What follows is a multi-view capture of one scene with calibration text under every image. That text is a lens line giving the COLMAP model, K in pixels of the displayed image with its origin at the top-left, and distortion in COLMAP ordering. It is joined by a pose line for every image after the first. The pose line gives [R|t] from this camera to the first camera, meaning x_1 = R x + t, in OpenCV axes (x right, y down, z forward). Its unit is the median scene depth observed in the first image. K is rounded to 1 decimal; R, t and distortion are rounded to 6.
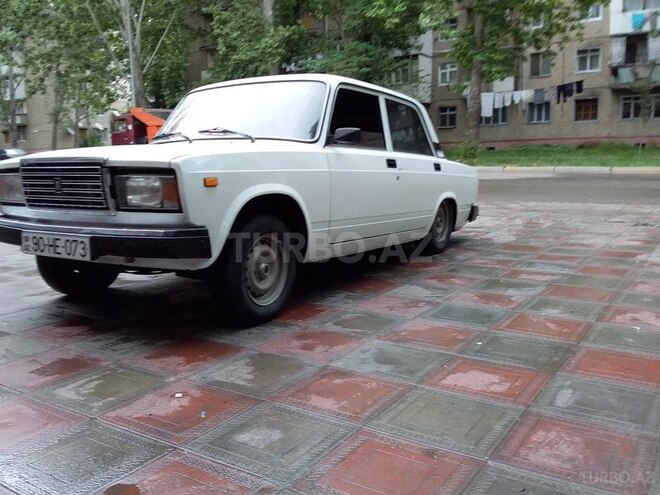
lens RADIAL K [[619.6, 0, 343.4], [0, 619.6, 265.3], [0, 0, 1]] dist [0.084093, -0.176653]
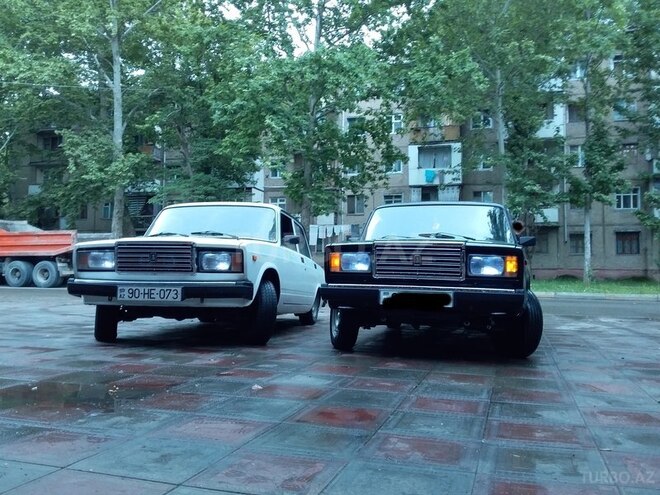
lens RADIAL K [[619.6, 0, 343.4], [0, 619.6, 265.3], [0, 0, 1]] dist [0.084093, -0.176653]
pose [[0.953766, 0.042645, 0.297510, -0.063500], [0.017984, 0.980011, -0.198129, 0.030296], [-0.300013, 0.194319, 0.933934, -0.088435]]
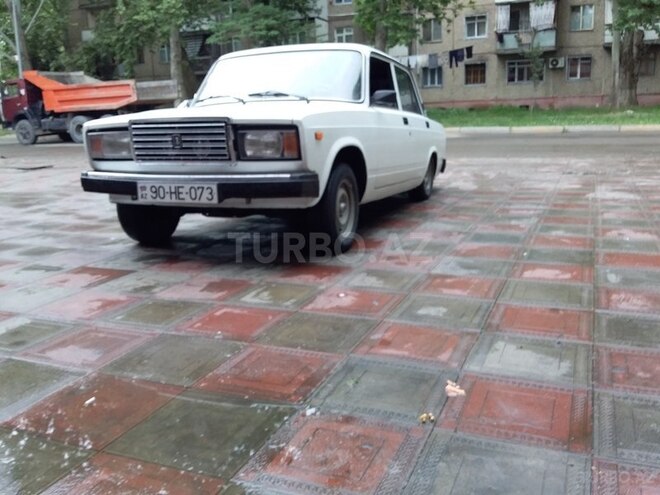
lens RADIAL K [[619.6, 0, 343.4], [0, 619.6, 265.3], [0, 0, 1]] dist [0.084093, -0.176653]
pose [[0.982272, -0.052675, 0.179909, -0.050613], [0.042775, 0.997372, 0.058477, 0.006851], [-0.182517, -0.049745, 0.981944, -0.030350]]
